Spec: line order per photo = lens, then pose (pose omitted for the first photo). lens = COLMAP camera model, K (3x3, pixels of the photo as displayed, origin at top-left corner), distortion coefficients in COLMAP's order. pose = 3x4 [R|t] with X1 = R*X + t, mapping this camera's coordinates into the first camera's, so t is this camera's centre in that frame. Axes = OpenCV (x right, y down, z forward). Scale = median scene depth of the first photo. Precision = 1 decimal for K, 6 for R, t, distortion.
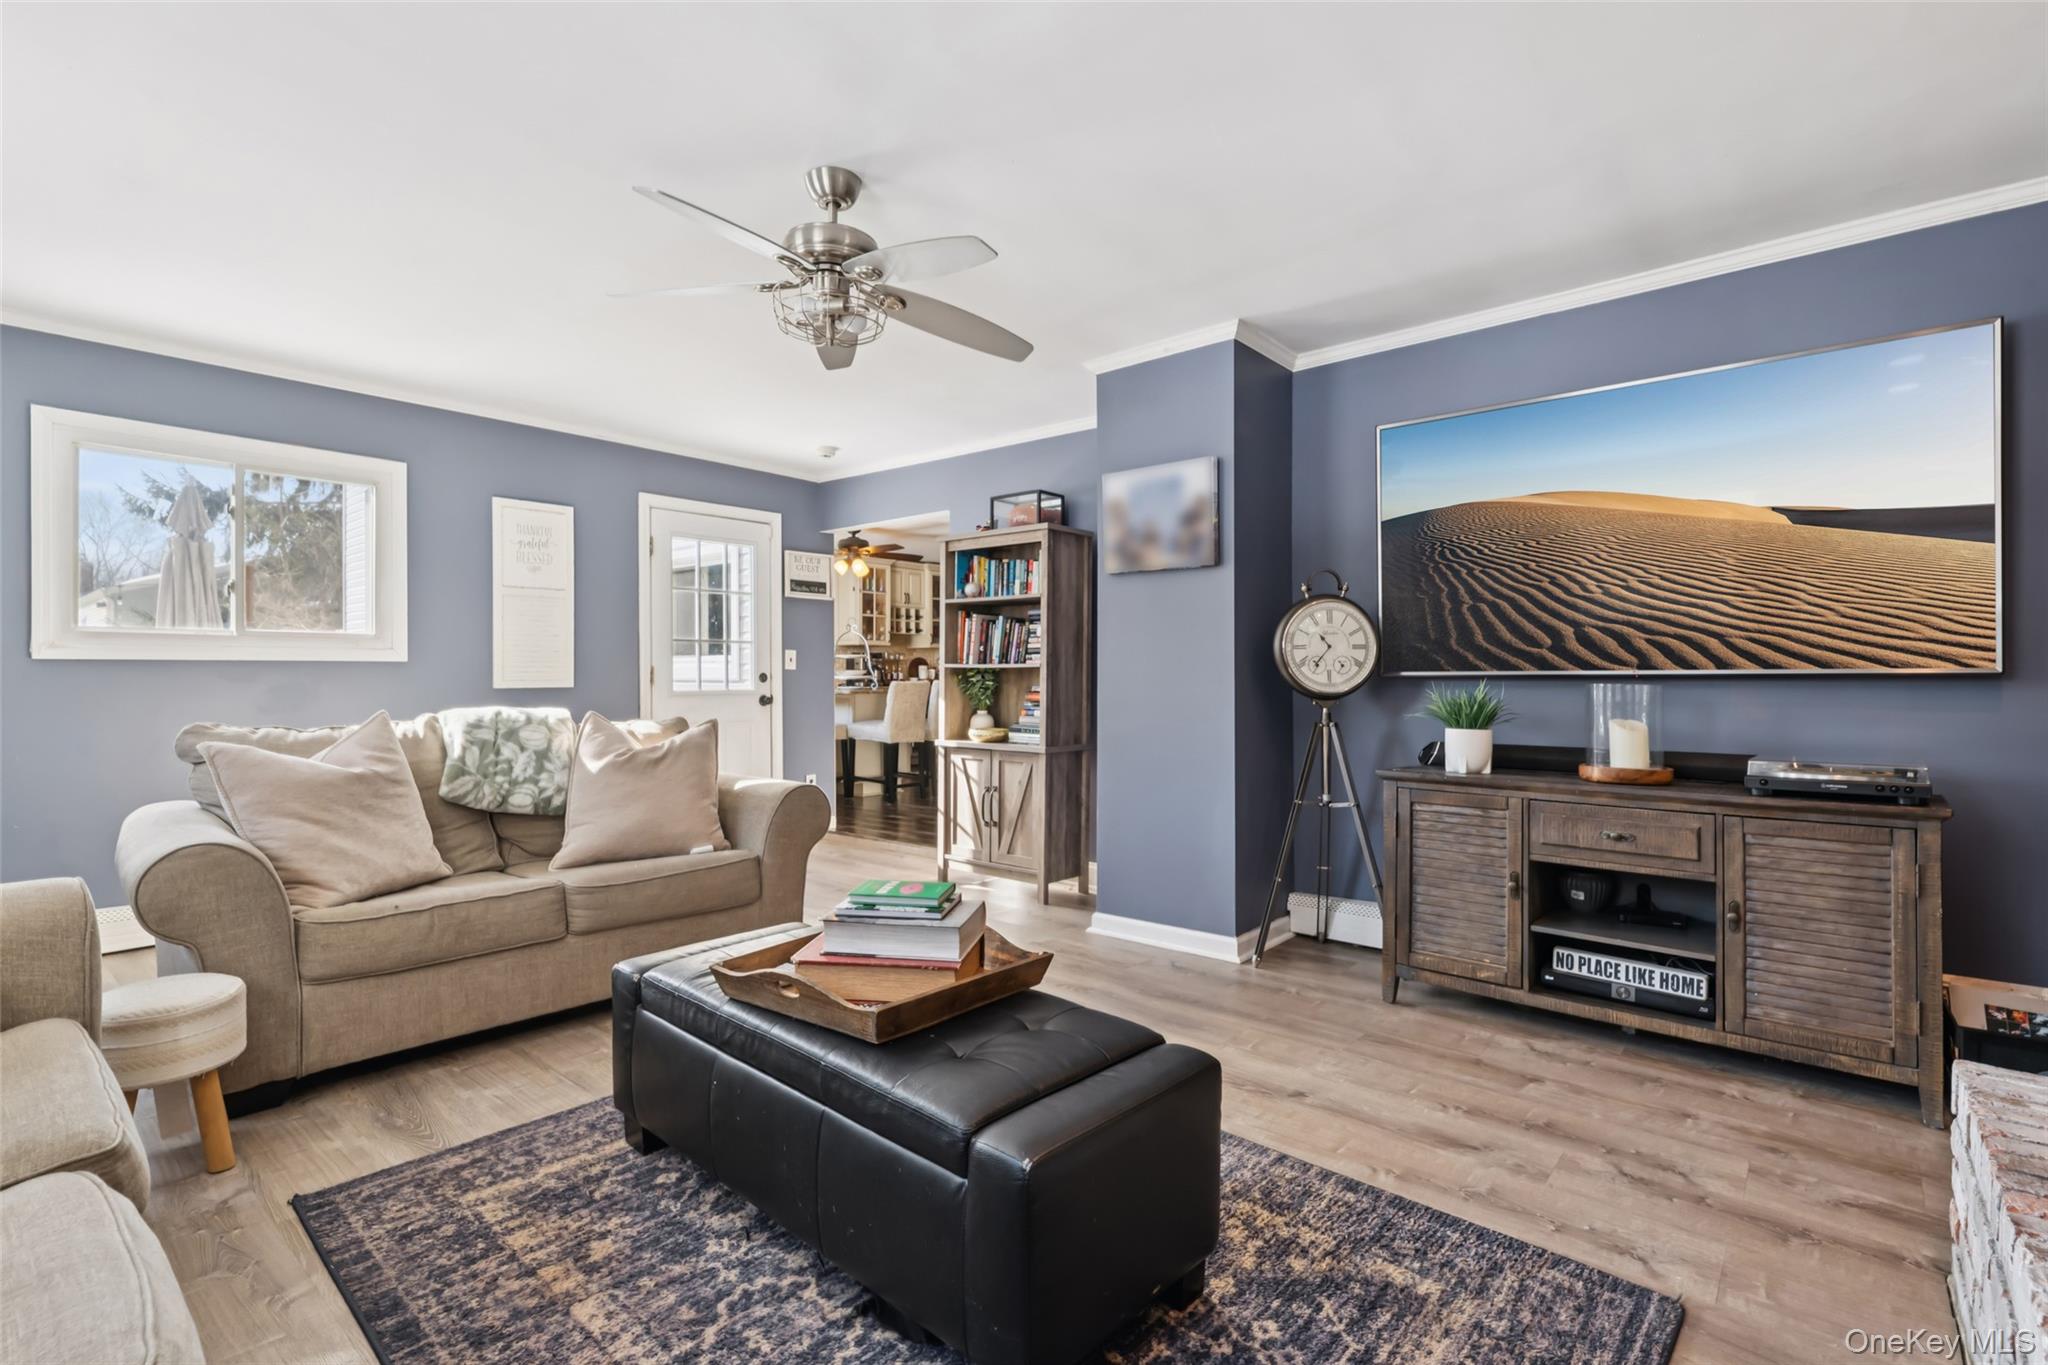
lens RADIAL K [[973.5, 0, 977.1], [0, 973.5, 675.7], [0, 0, 1]] dist [0.046050, -0.000123]
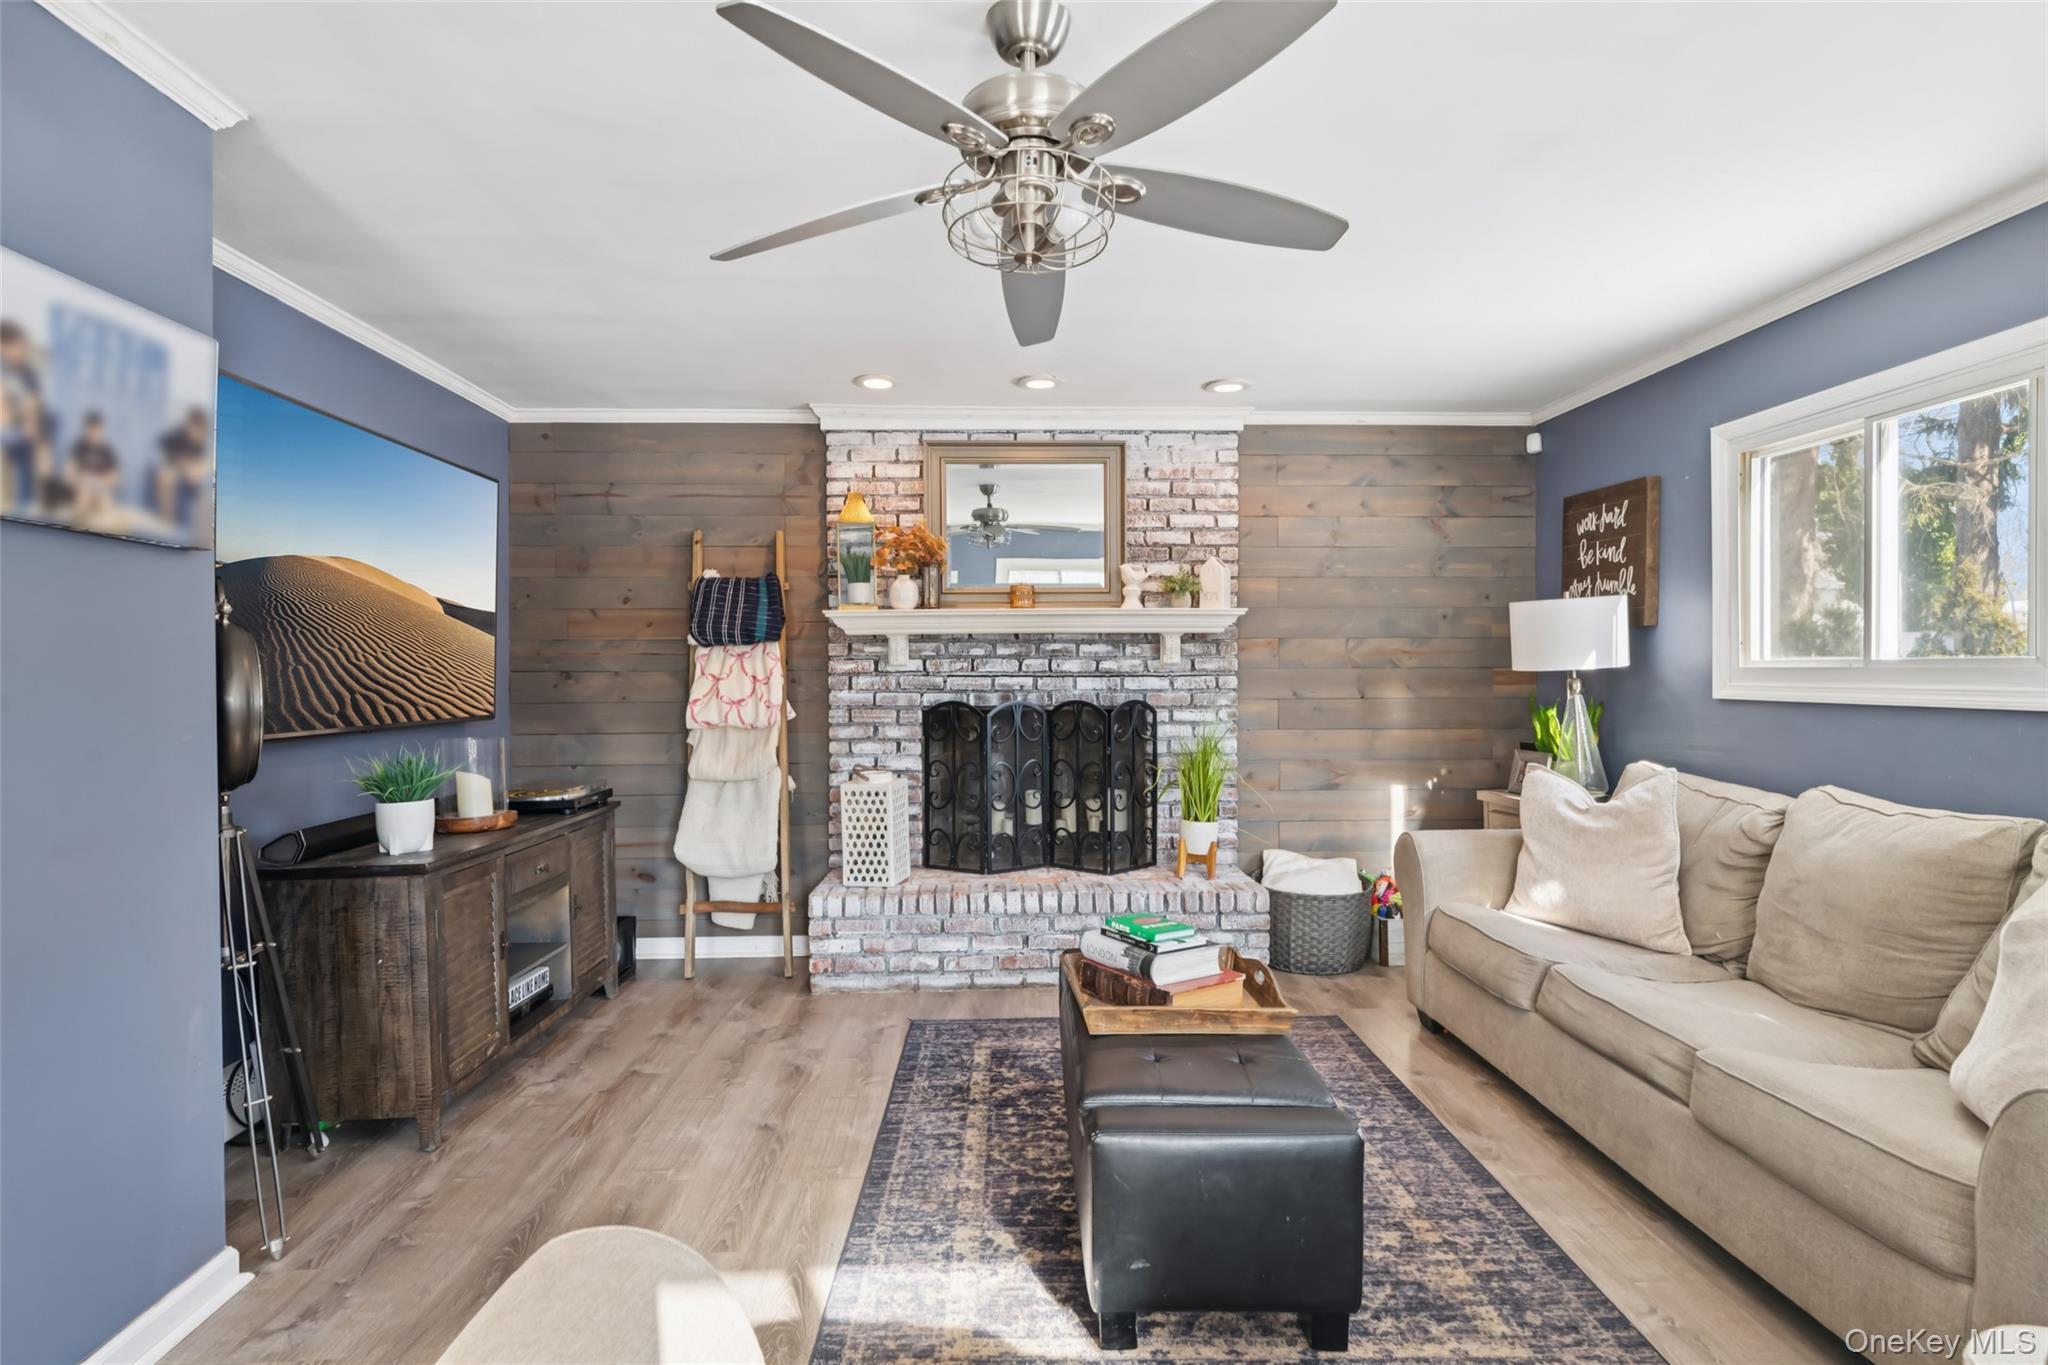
lens RADIAL K [[1050.3, 0, 1013.2], [0, 1050.3, 674.3], [0, 0, 1]] dist [0.005158, 0.000133]
pose [[-0.712613, 0.009415, 0.701494, -0.650340], [0.011910, 0.999928, -0.001321, -0.072965], [-0.701457, 0.007413, -0.712674, 1.519032]]
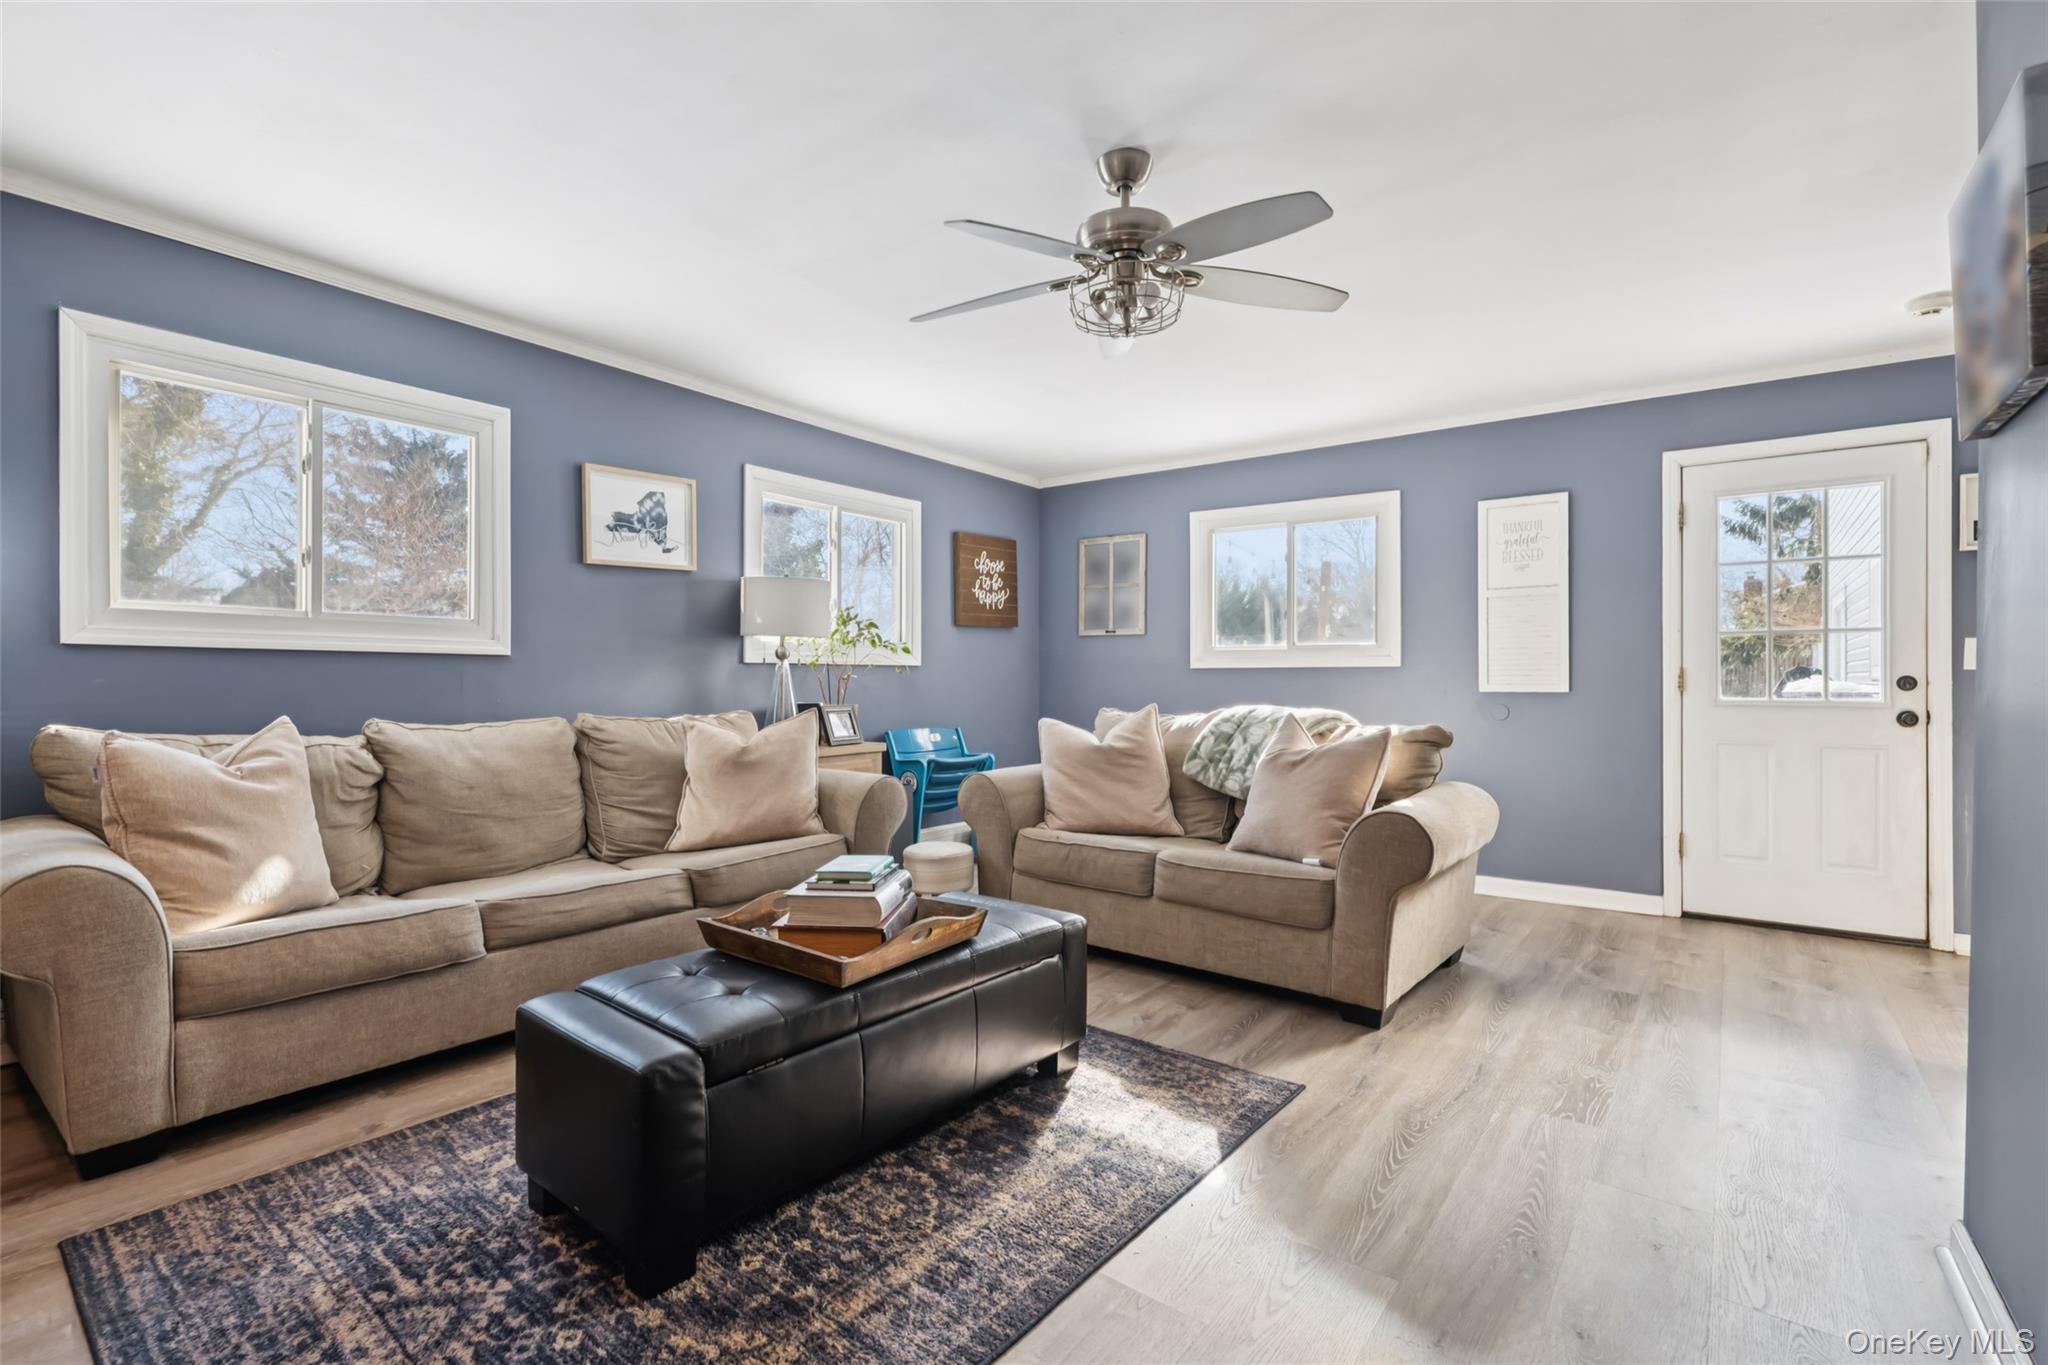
lens RADIAL K [[928.4, 0, 1035.5], [0, 928.4, 685.8], [0, 0, 1]] dist [-0.001141, -0.000757]
pose [[0.129866, 0.014574, -0.991424, 0.745993], [-0.003391, 0.999893, 0.014254, -0.007375], [0.991526, 0.001511, 0.129902, 0.797341]]
